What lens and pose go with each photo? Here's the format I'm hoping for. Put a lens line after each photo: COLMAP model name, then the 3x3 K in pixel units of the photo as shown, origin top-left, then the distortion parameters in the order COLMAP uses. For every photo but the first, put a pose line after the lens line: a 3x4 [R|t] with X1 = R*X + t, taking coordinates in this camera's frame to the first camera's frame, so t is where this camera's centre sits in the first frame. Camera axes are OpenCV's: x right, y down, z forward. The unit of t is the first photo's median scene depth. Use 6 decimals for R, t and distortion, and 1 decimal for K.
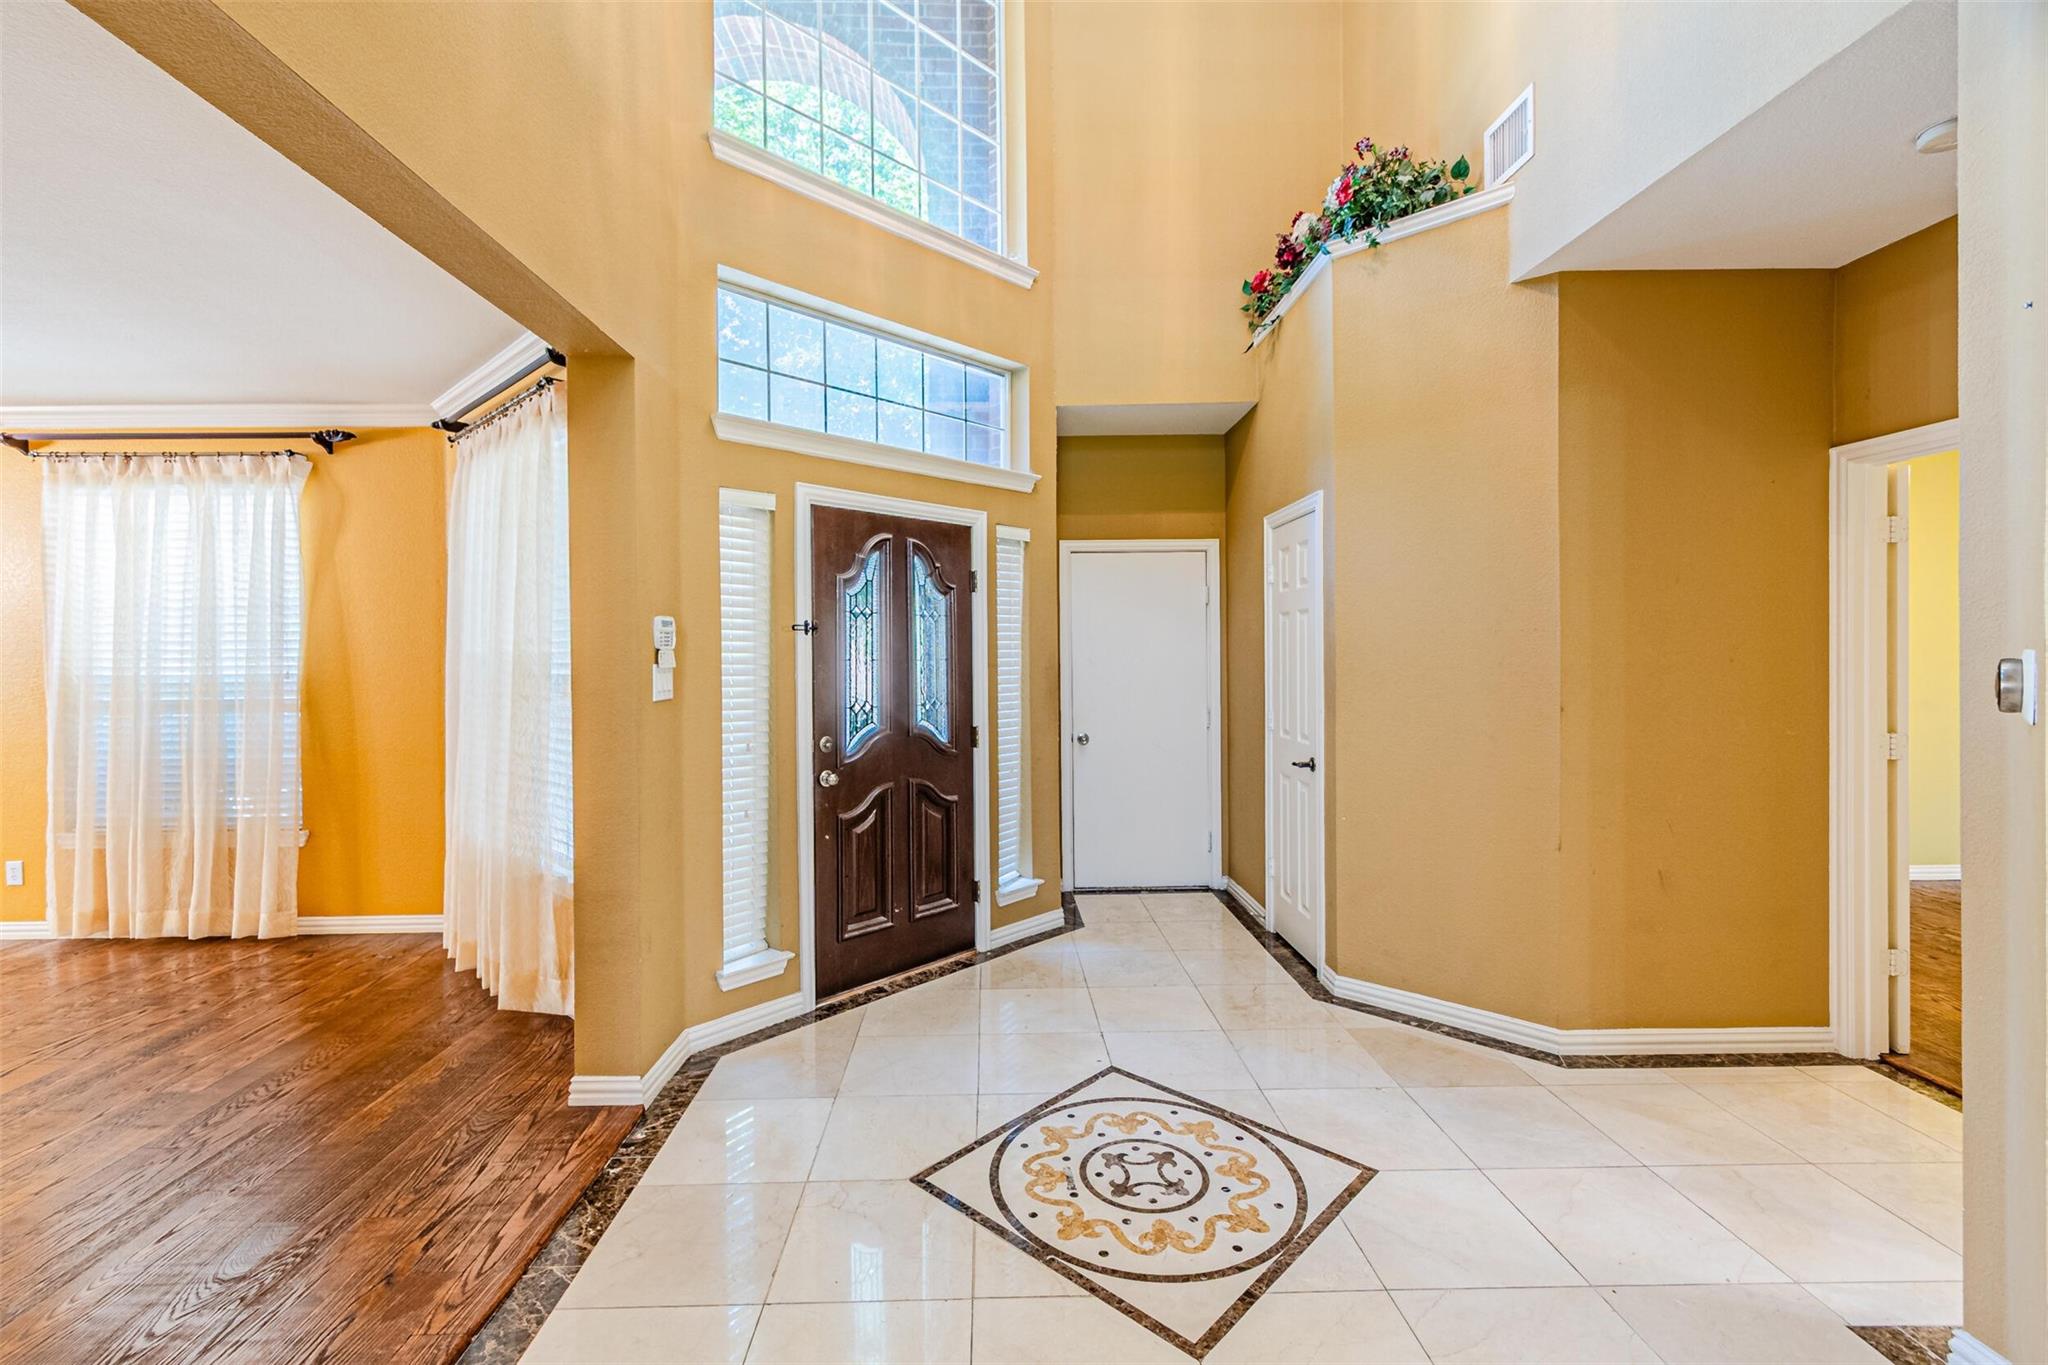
lens RADIAL K [[887.4, 0, 1001.0], [0, 887.4, 685.9], [0, 0, 1]] dist [0.002941, -0.000305]
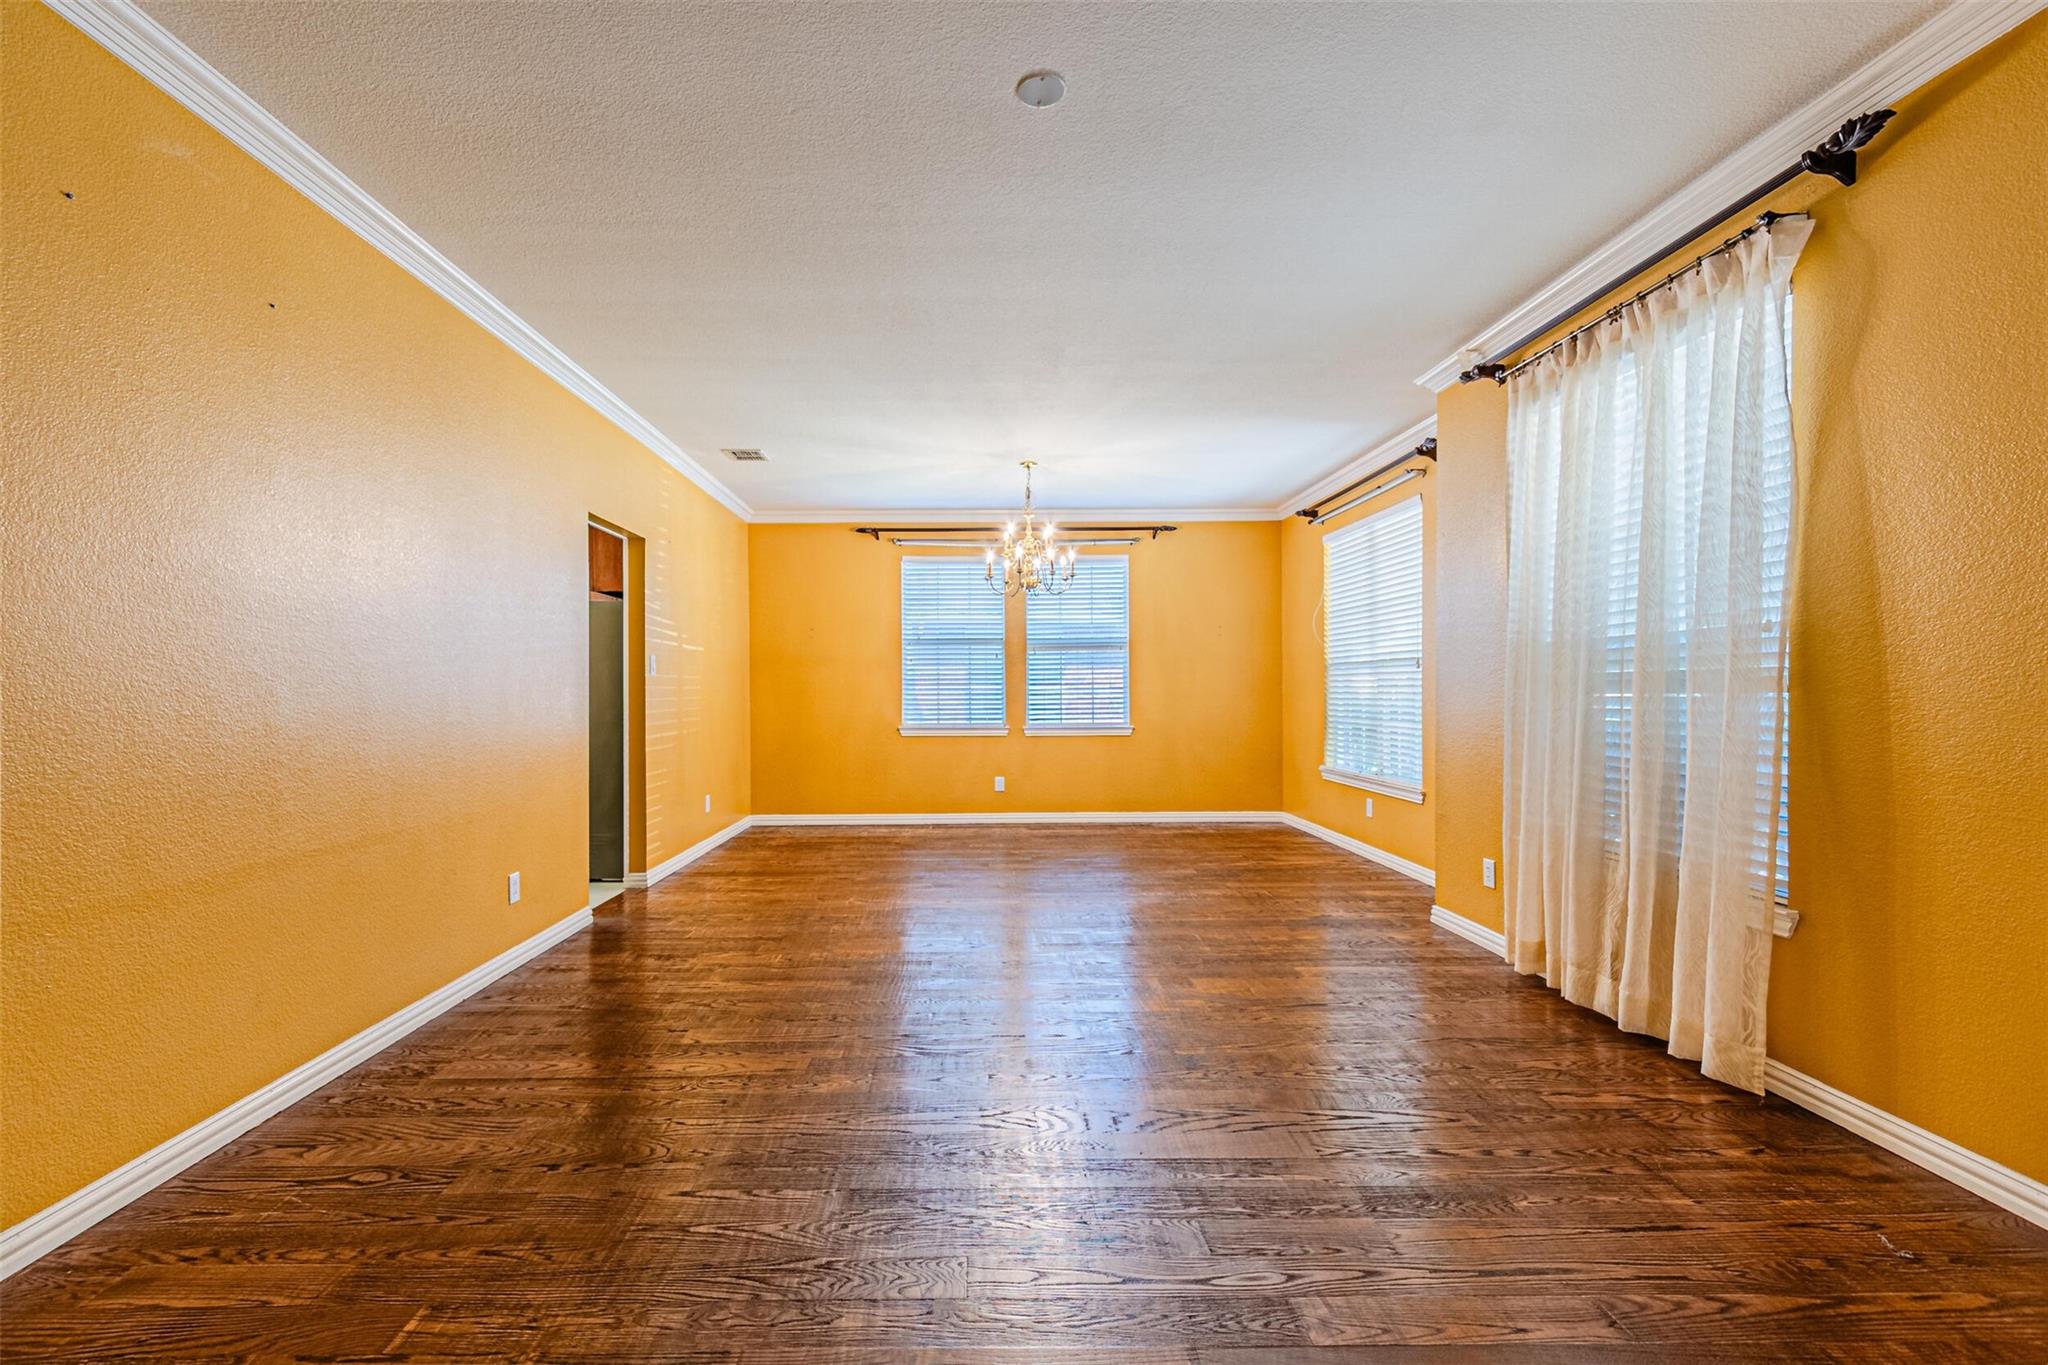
lens RADIAL K [[887.4, 0, 1001.0], [0, 887.4, 685.9], [0, 0, 1]] dist [0.002941, -0.000305]
pose [[-0.007423, 0.001877, -0.999971, -0.242520], [-0.032309, 0.999476, 0.002116, 0.041490], [0.999450, 0.032324, -0.007358, 0.533165]]
